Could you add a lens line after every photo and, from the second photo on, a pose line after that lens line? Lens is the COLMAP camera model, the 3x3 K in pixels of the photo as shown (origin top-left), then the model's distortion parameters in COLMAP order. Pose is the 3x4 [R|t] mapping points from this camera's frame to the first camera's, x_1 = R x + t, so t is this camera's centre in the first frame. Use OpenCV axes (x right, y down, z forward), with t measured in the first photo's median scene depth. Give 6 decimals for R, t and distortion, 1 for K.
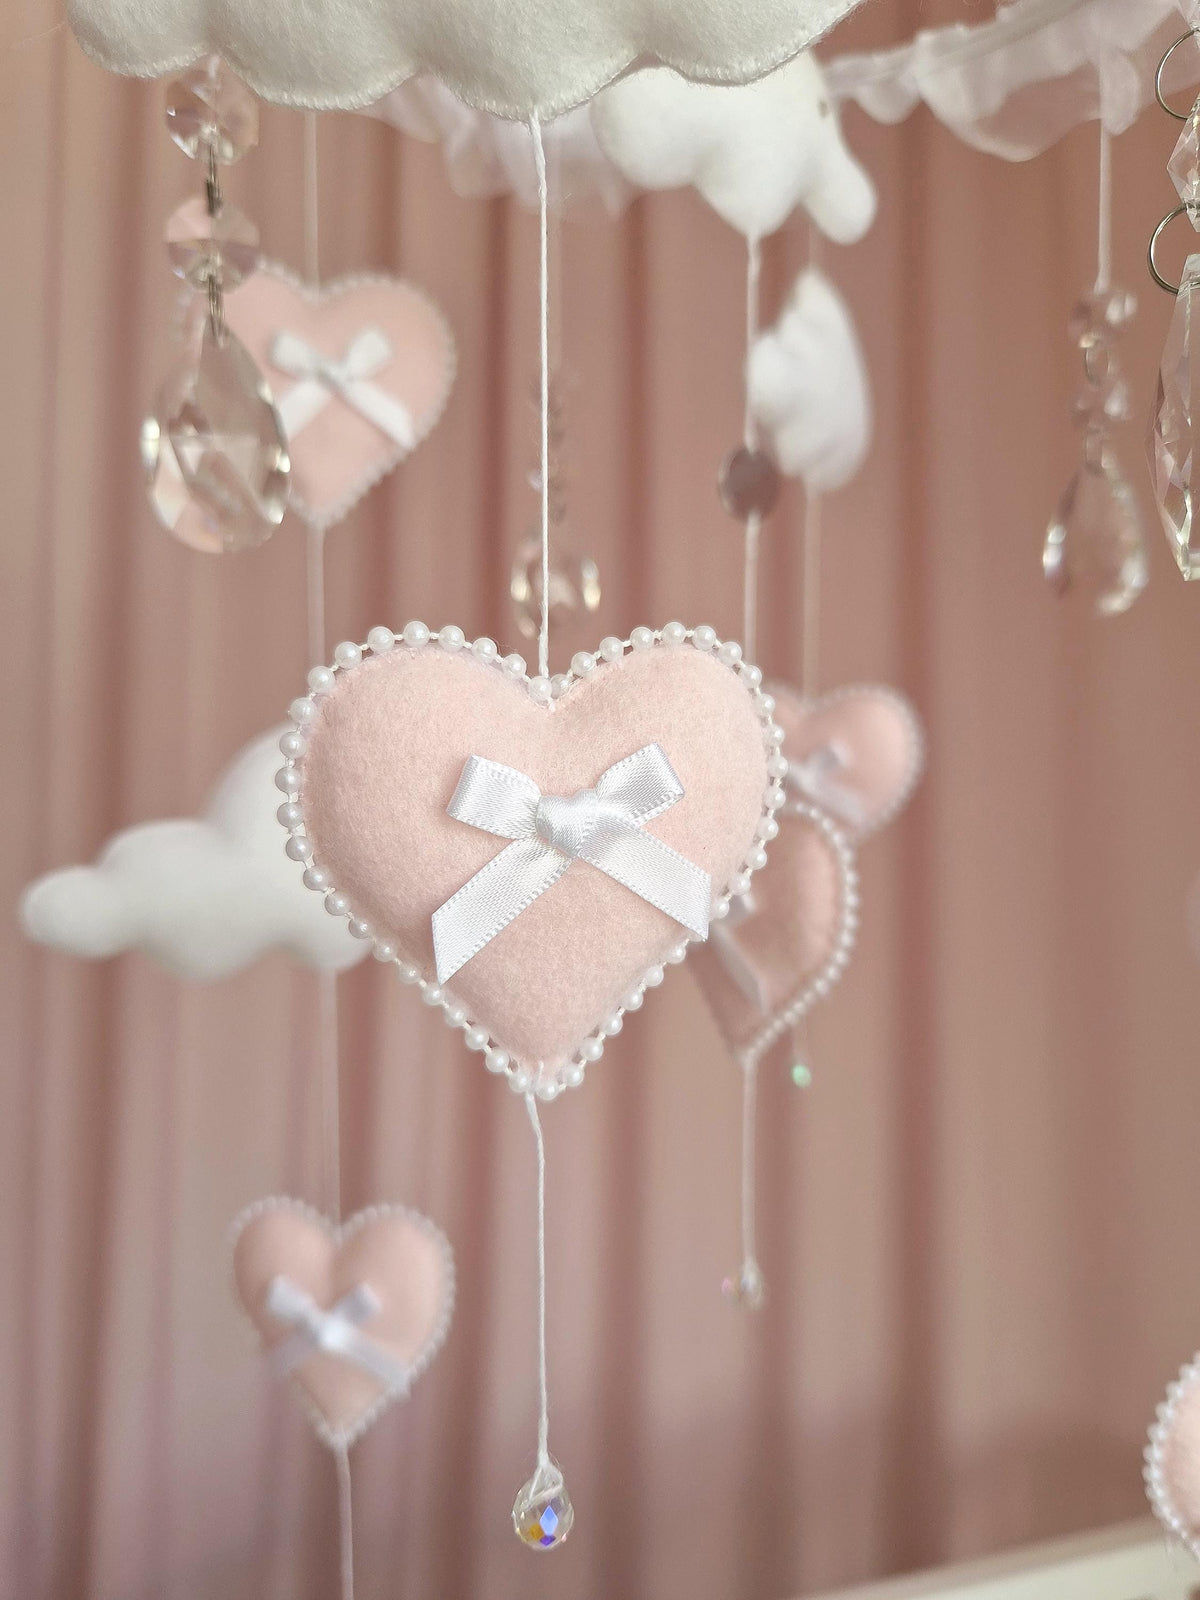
lens RADIAL K [[1095.3, 0, 617.9], [0, 1095.3, 771.2], [0, 0, 1]] dist [-0.003024, 0.002352]
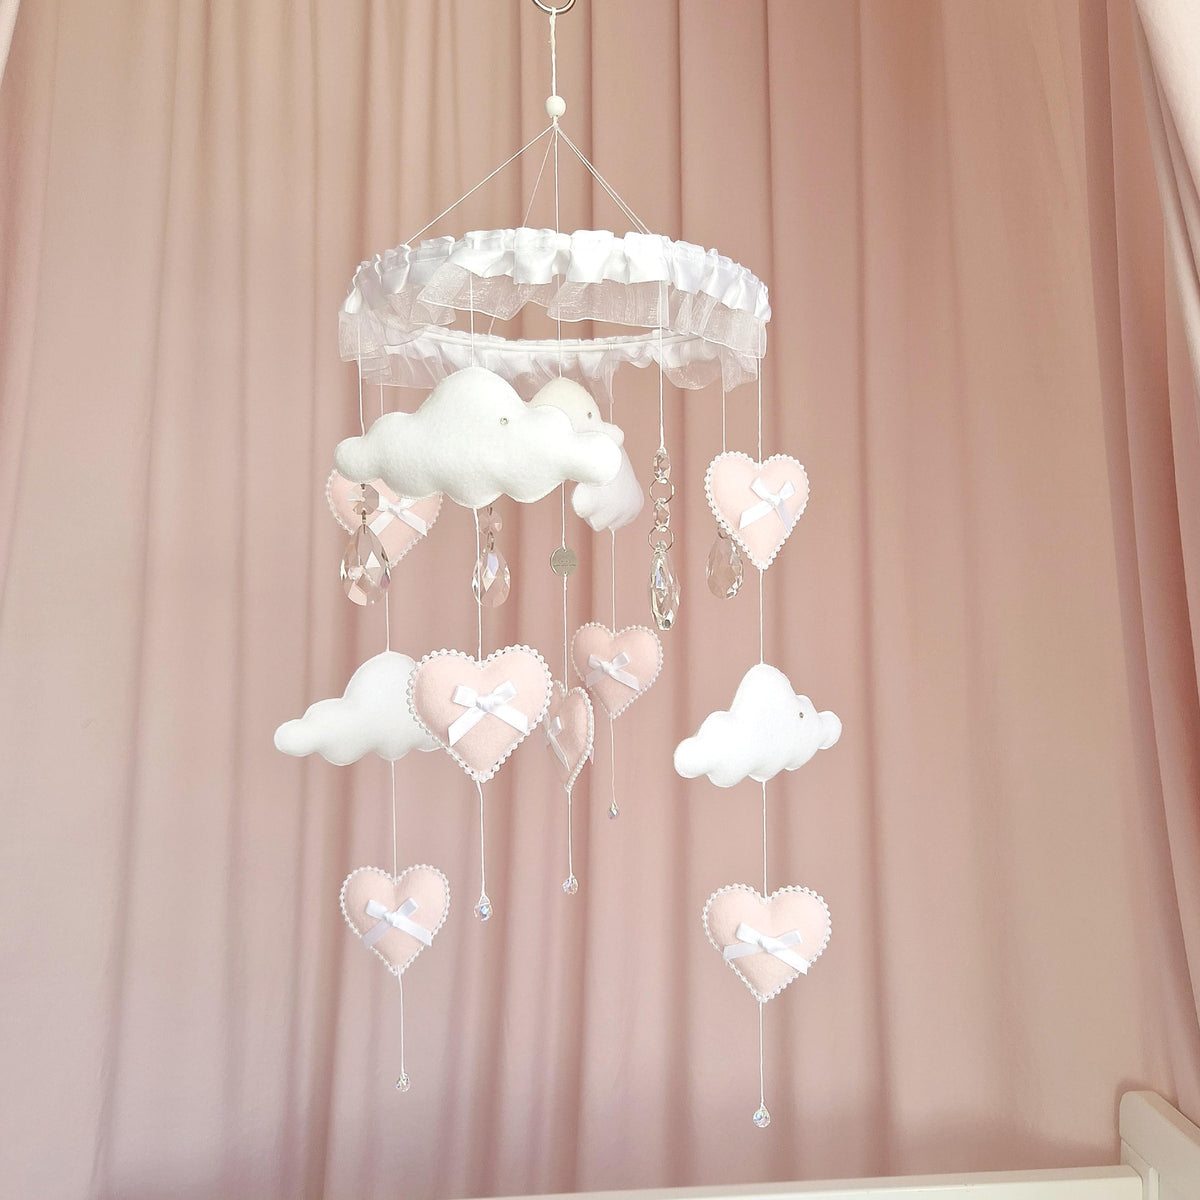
lens RADIAL K [[1100.4, 0, 604.3], [0, 1100.4, 594.7], [0, 0, 1]] dist [0.005257, 0.000000]
pose [[0.999646, -0.016091, 0.021205, 0.247195], [0.016520, 0.999659, -0.020230, -0.206244], [-0.020873, 0.020573, 0.999570, -2.402910]]
